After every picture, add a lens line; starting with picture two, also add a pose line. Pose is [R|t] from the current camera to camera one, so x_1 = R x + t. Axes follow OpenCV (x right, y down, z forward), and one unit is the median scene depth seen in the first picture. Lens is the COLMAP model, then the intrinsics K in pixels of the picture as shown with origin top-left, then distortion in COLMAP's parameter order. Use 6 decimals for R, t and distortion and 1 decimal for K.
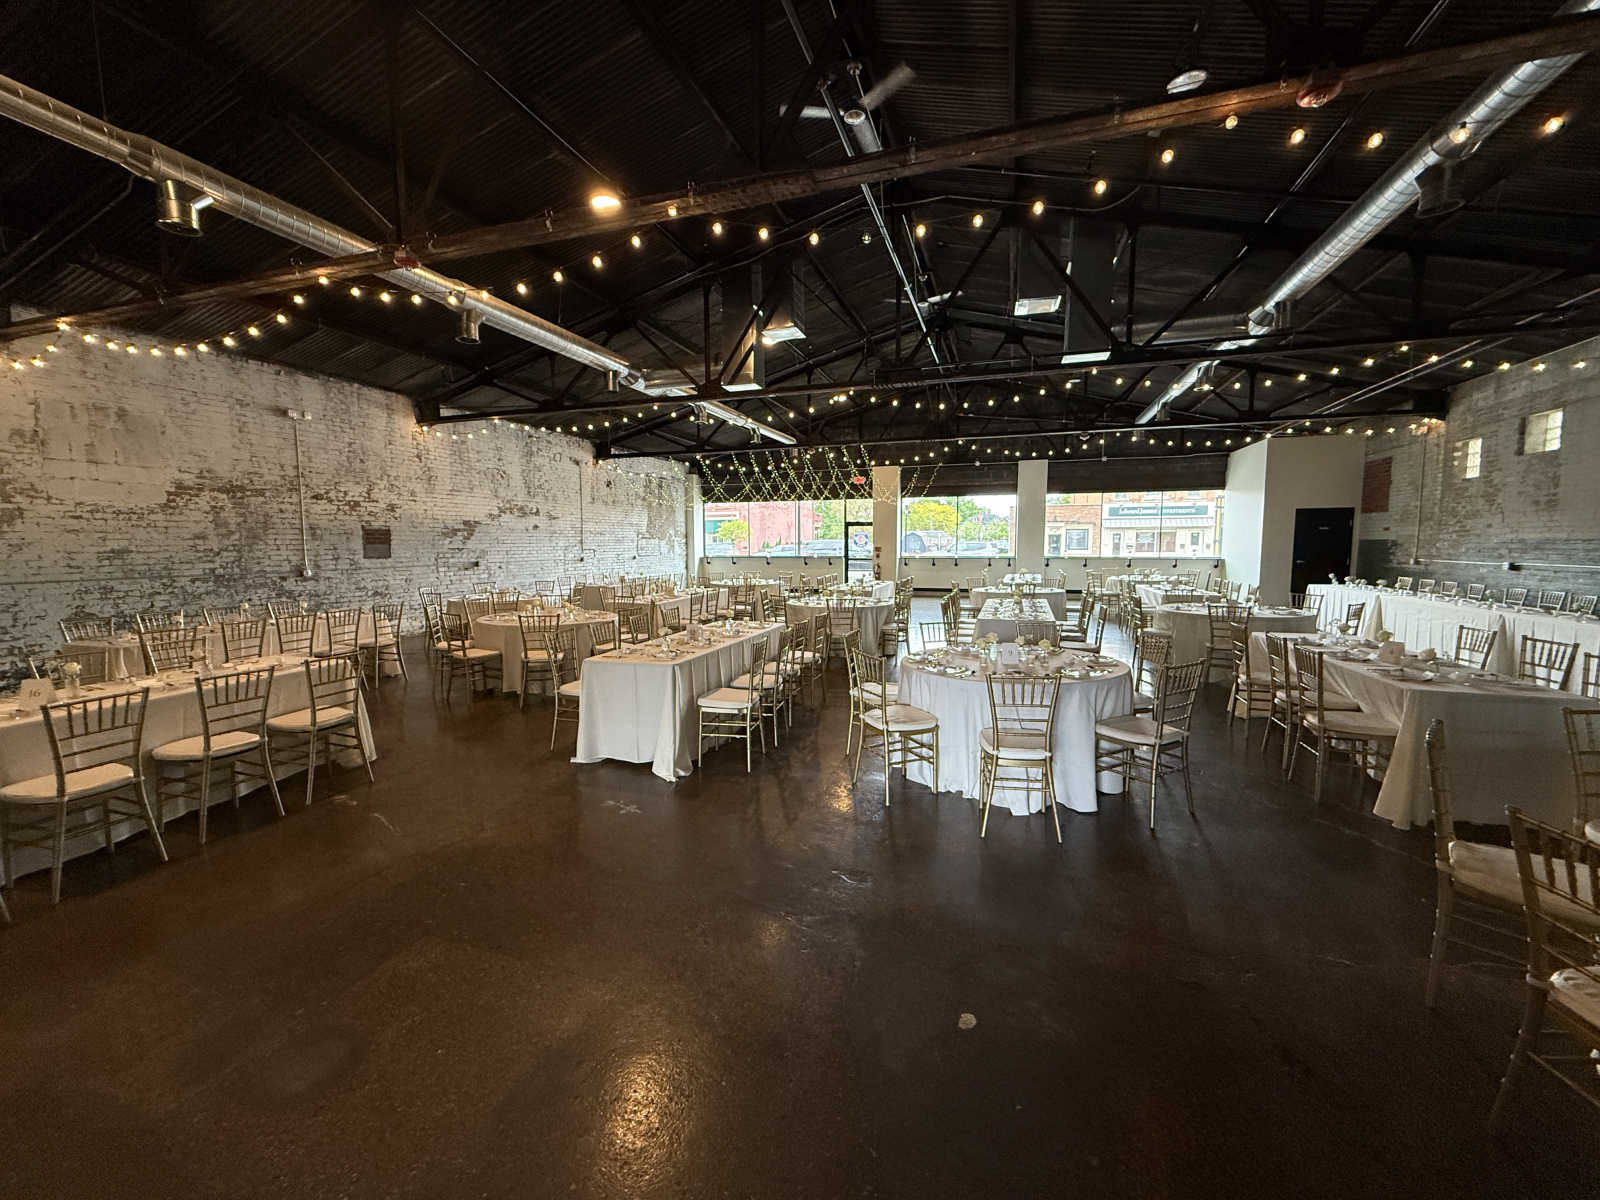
lens RADIAL K [[634.3, 0, 799.7], [0, 634.3, 596.3], [0, 0, 1]] dist [0.000392, -0.000245]
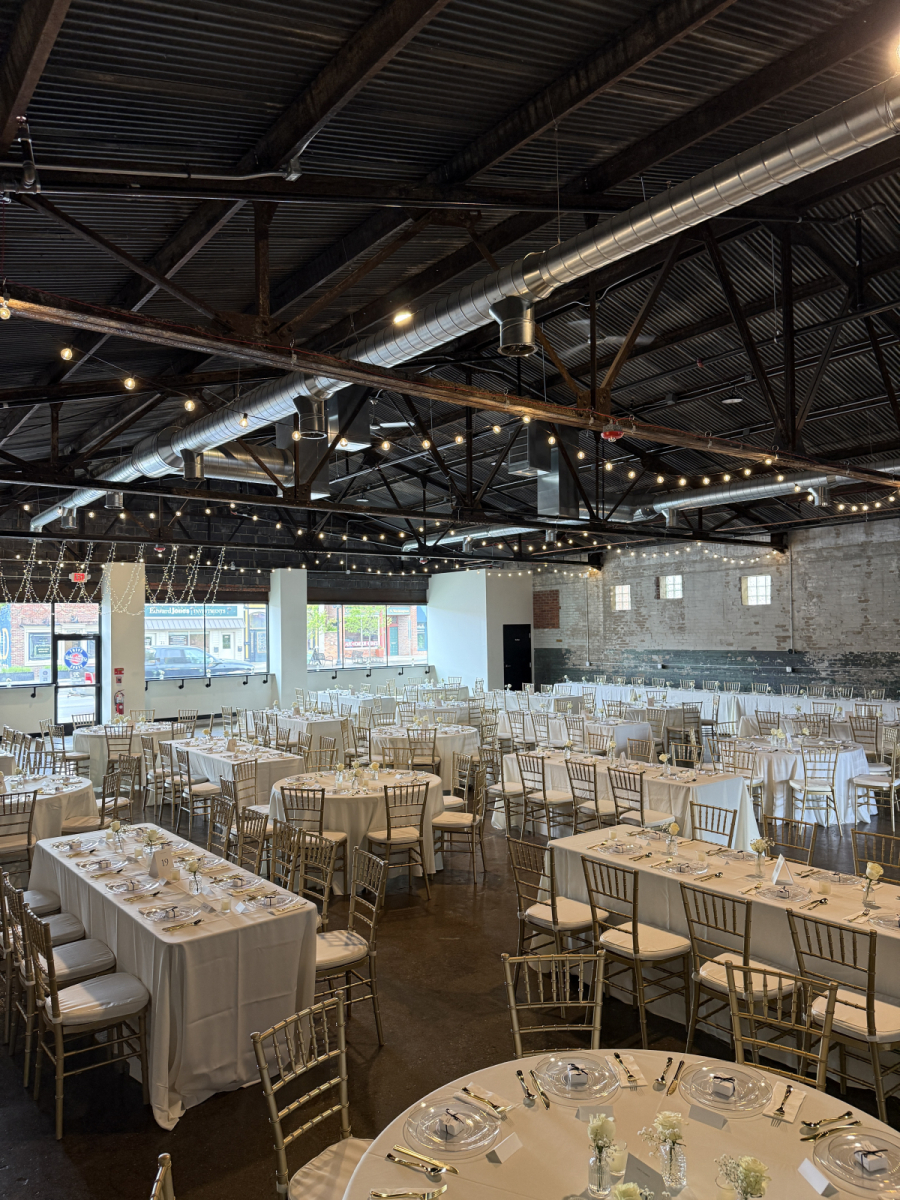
lens RADIAL K [[835.5, 0, 448.1], [0, 835.5, 609.3], [0, 0, 1]] dist [0.054244, -0.012968]
pose [[0.558447, 0.016107, 0.829384, -0.875492], [0.084596, 0.993493, -0.076255, -0.066824], [-0.825215, 0.112747, 0.553451, 0.216196]]
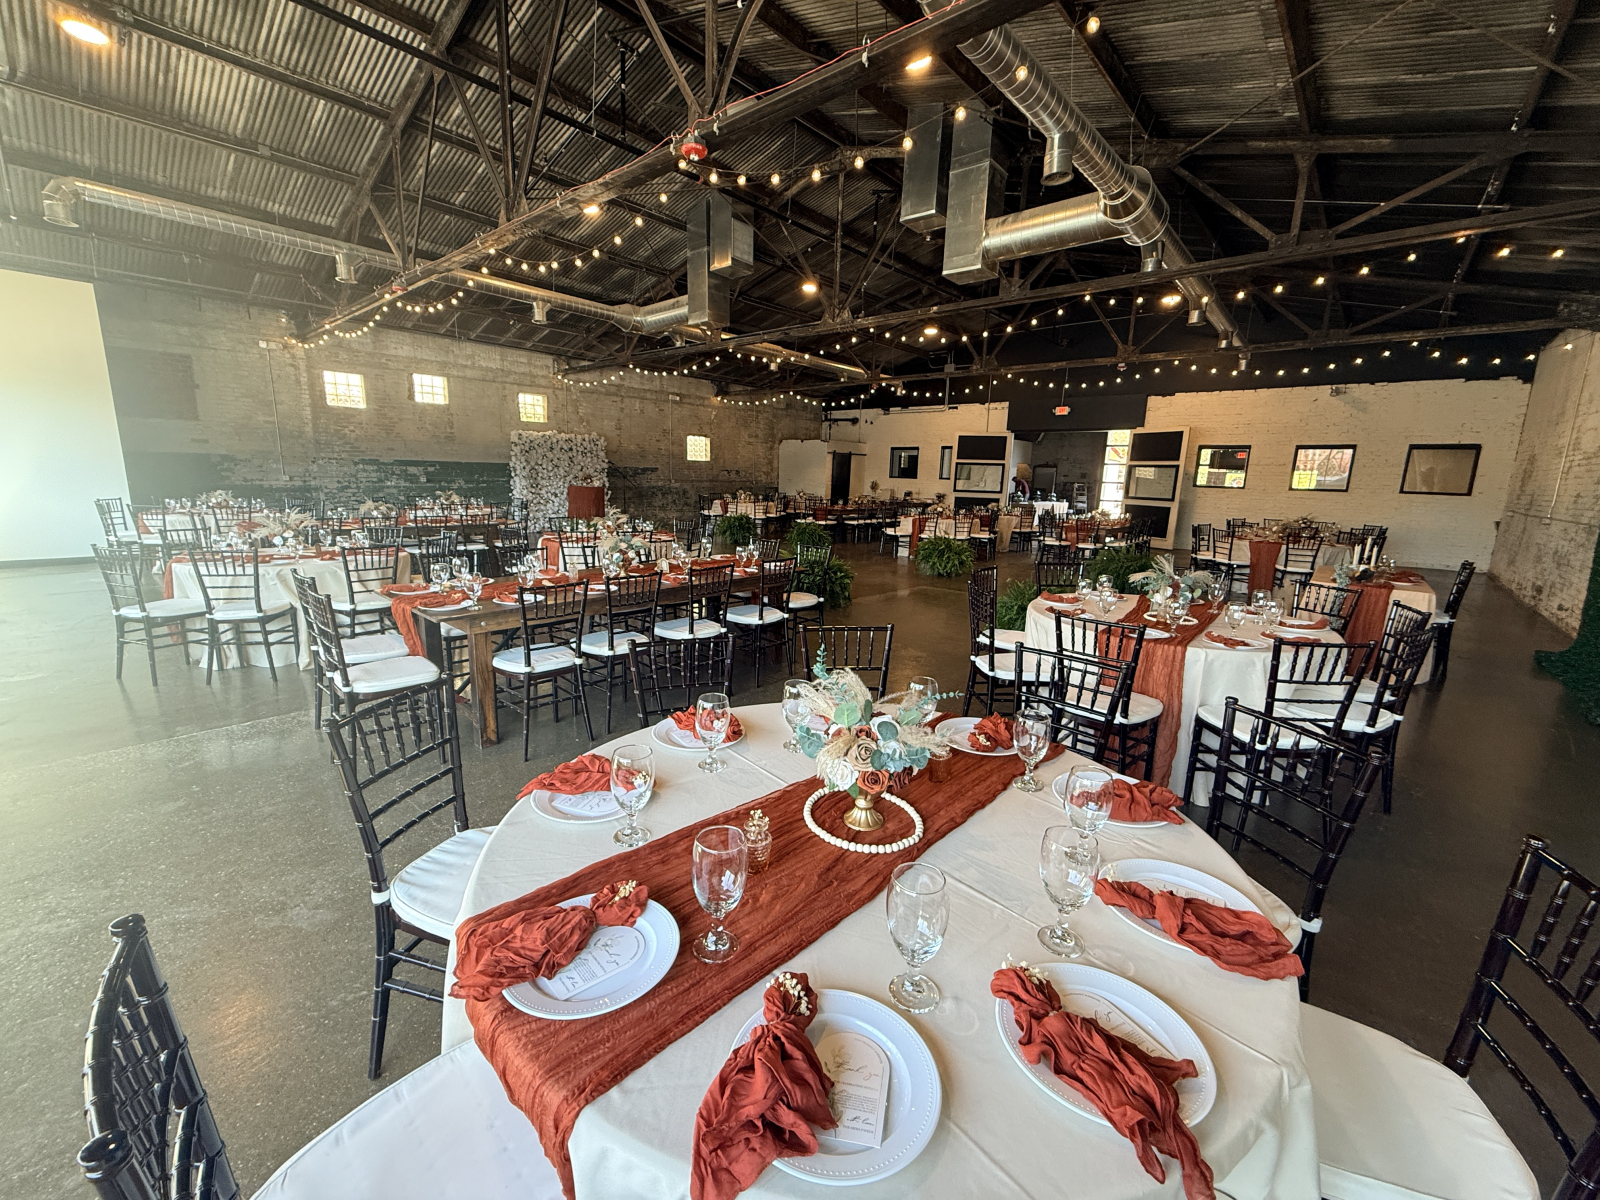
lens RADIAL K [[634.3, 0, 792.0], [0, 634.3, 595.4], [0, 0, 1]] dist [0.000392, -0.000245]
pose [[-0.917090, -0.095529, 0.387067, -0.213236], [0.009970, 0.965070, 0.261804, -0.145554], [-0.398556, 0.243957, -0.884103, 1.799831]]
